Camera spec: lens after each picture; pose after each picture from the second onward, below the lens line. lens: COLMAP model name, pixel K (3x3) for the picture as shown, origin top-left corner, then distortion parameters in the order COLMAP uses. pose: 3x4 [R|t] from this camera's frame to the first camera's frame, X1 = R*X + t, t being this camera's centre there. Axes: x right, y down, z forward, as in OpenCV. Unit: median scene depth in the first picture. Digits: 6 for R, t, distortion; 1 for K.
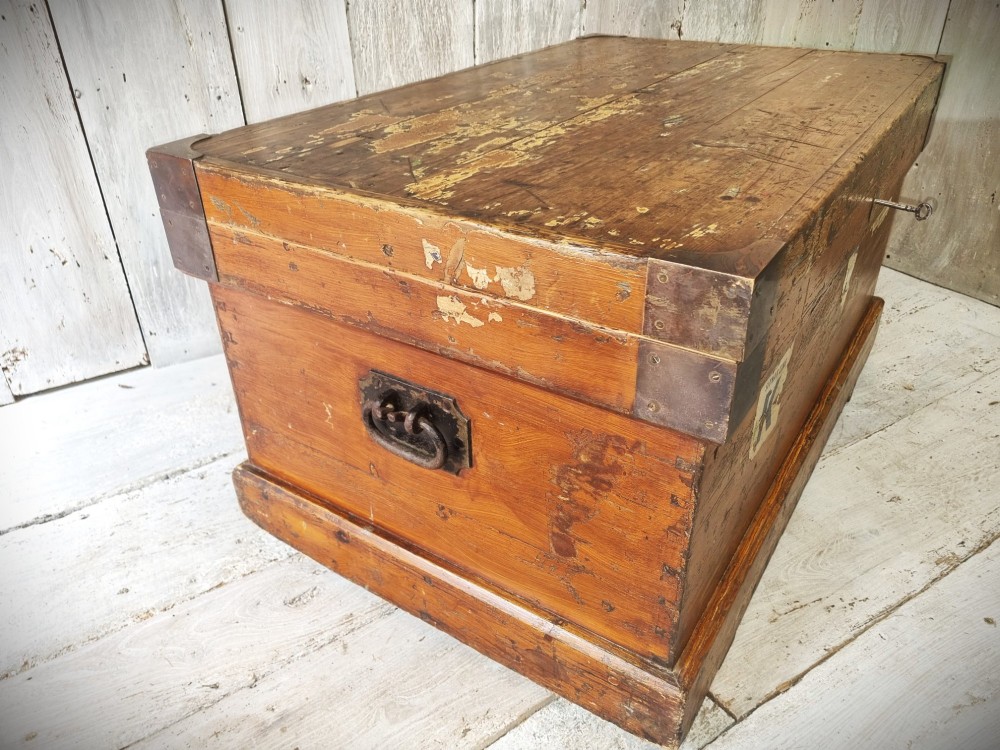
lens RADIAL K [[758.7, 0, 508.5], [0, 758.7, 374.1], [0, 0, 1]] dist [0.051322, -0.038899]
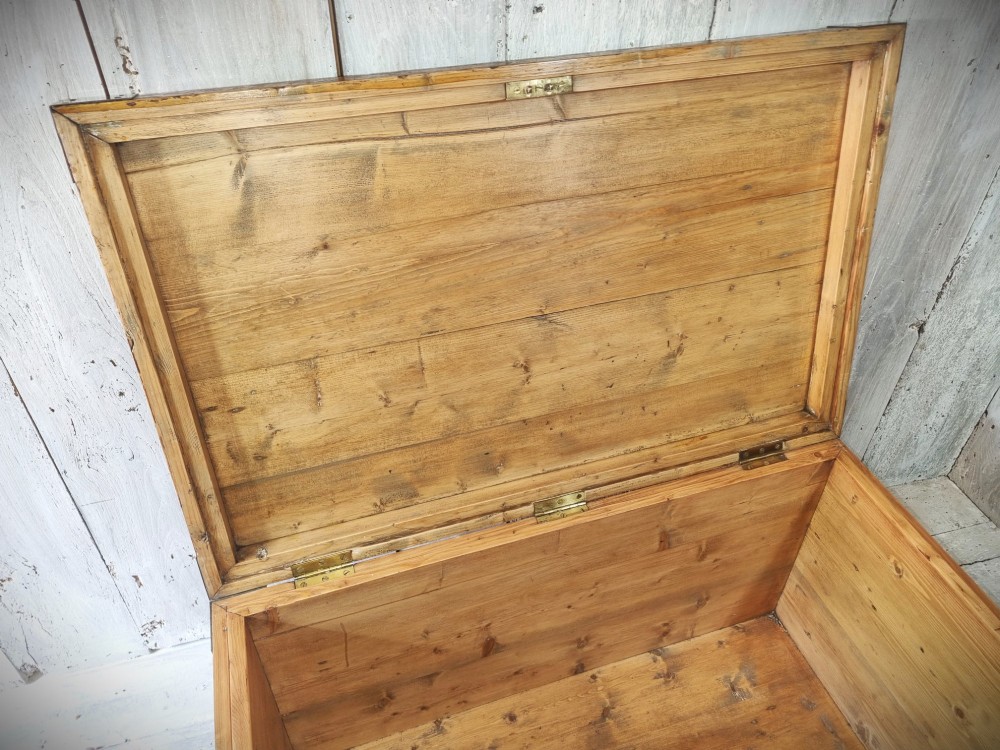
lens RADIAL K [[757.0, 0, 511.3], [0, 757.0, 360.2], [0, 0, 1]] dist [0.055740, -0.041674]
pose [[0.953655, 0.208818, -0.216648, -0.012441], [-0.174531, 0.970379, 0.167045, -0.733059], [0.245113, -0.121492, 0.961852, 0.158345]]
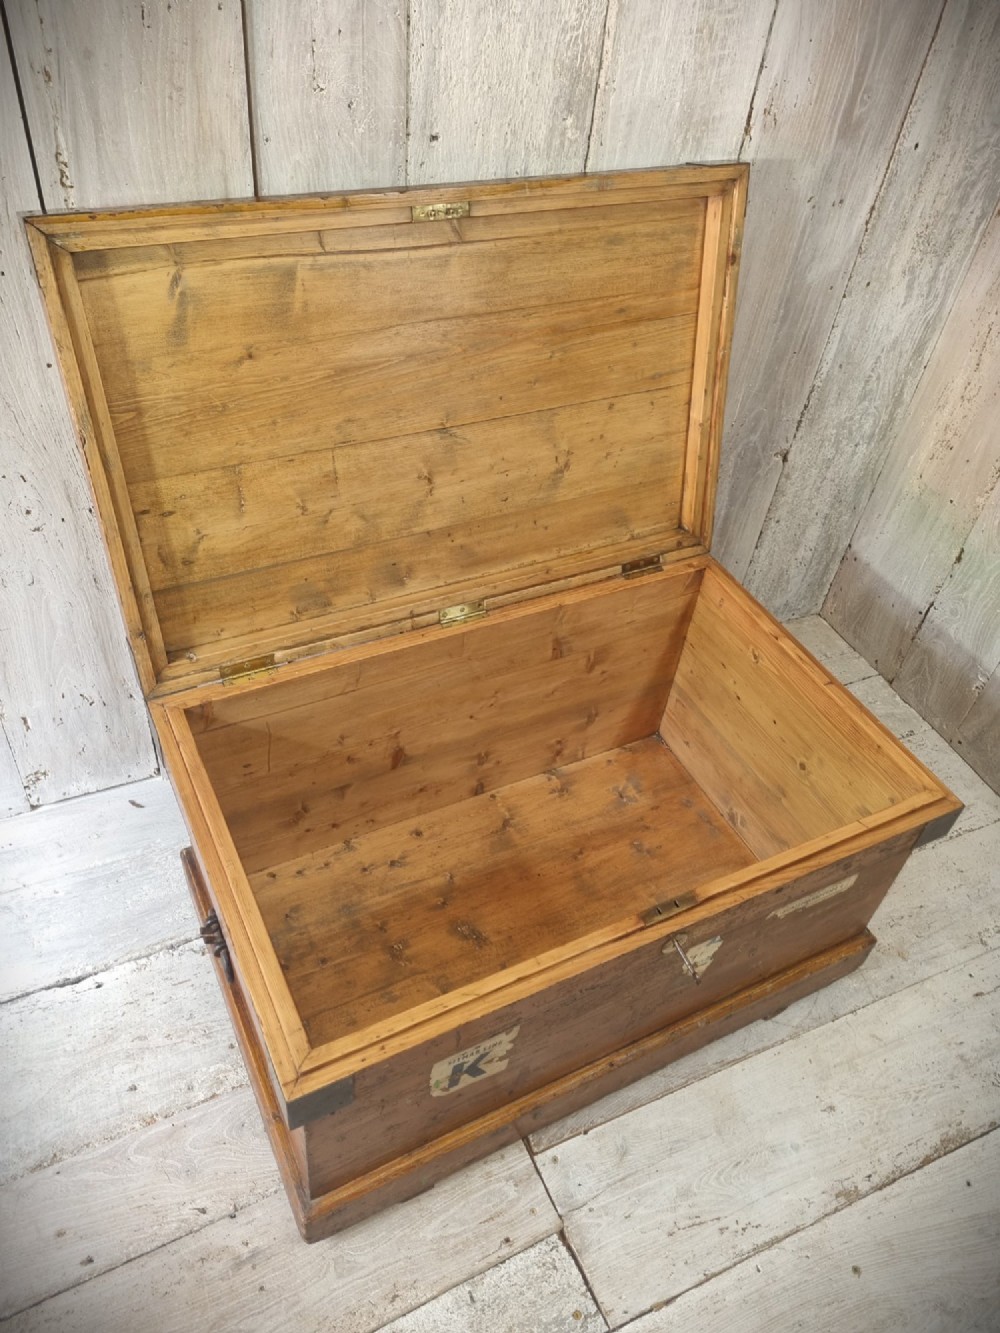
lens RADIAL K [[1008.2, 0, 510.9], [0, 1008.2, 662.0], [0, 0, 1]] dist [0.053585, -0.033355]
pose [[0.983047, 0.180273, -0.033457, 0.000081], [-0.169155, 0.962107, 0.213859, -0.645375], [0.070743, -0.204574, 0.976291, -0.287828]]
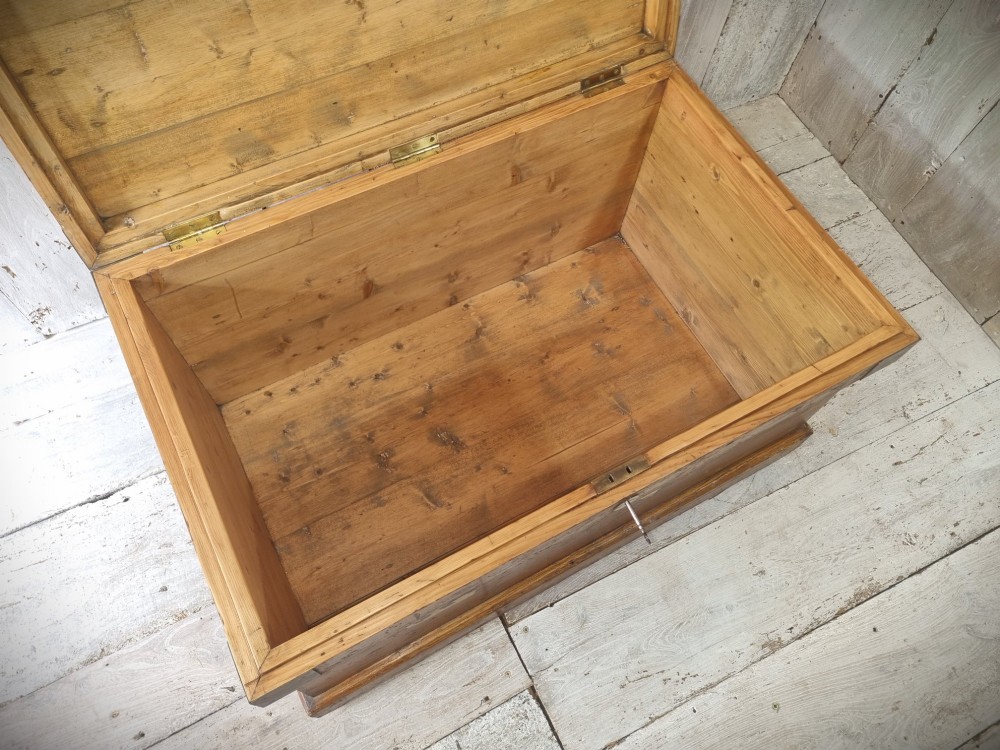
lens RADIAL K [[756.3, 0, 501.8], [0, 756.3, 360.5], [0, 0, 1]] dist [0.053585, -0.033355]
pose [[0.989753, 0.142786, 0.001073, 0.030252], [-0.121993, 0.841669, 0.526034, -0.713231], [0.074207, -0.520774, 0.850463, 0.080758]]
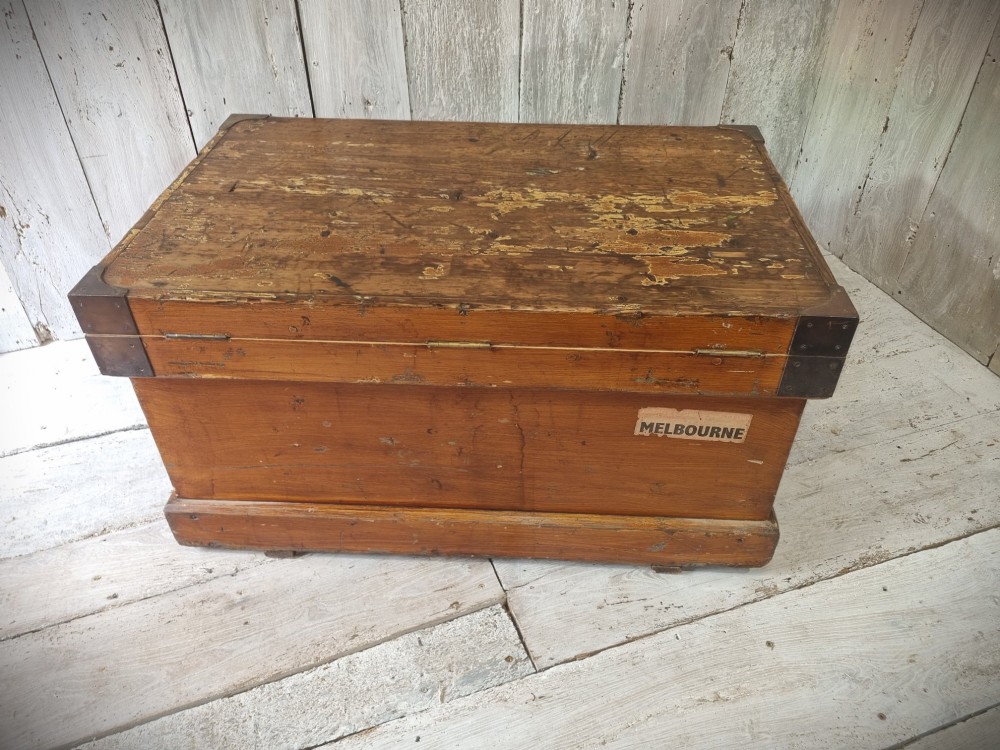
lens RADIAL K [[758.9, 0, 509.3], [0, 758.9, 363.6], [0, 0, 1]] dist [0.050387, -0.032557]
pose [[0.969483, 0.158298, -0.187201, 0.297541], [-0.134131, 0.981662, 0.135455, -0.201904], [0.205210, -0.106212, 0.972938, -0.222273]]
